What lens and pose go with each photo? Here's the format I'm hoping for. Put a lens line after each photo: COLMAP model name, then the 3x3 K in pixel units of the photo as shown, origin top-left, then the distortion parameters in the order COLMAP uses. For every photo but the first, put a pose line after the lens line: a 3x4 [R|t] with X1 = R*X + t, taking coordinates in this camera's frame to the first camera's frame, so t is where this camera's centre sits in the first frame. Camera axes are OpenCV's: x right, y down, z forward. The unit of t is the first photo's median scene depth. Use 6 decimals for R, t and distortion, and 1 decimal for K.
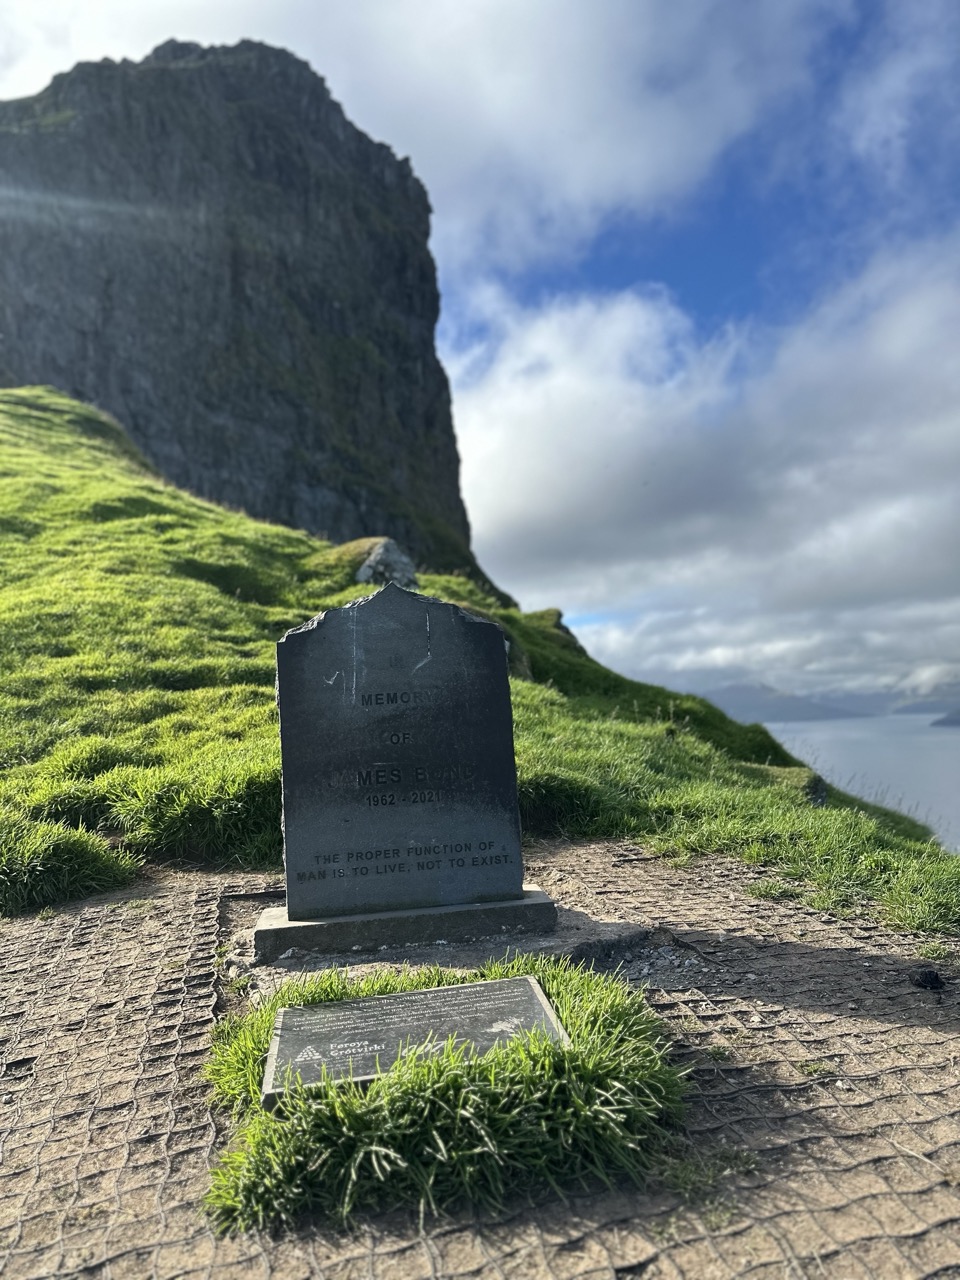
lens RADIAL K [[900.0, 0, 476.1], [0, 900.0, 643.6], [0, 0, 1]] dist [0.029694, -0.005278]
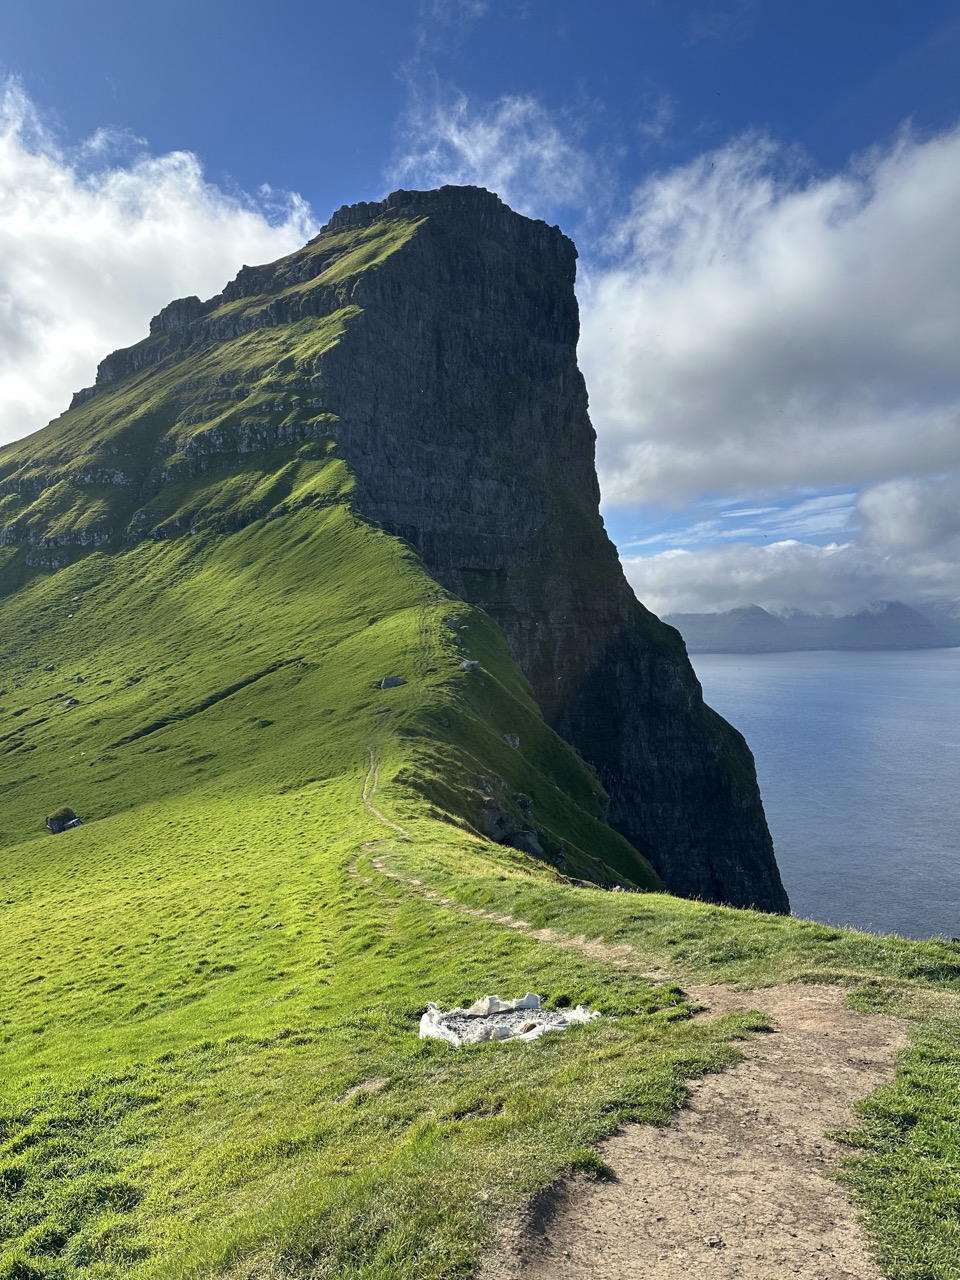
lens RADIAL K [[900.0, 0, 479.5], [0, 900.0, 631.9], [0, 0, 1]] dist [0.029694, -0.005278]
pose [[0.973394, 0.012289, -0.228806, 0.192443], [0.006631, 0.996632, 0.081736, -0.022176], [0.229040, -0.081079, 0.970035, -0.635567]]
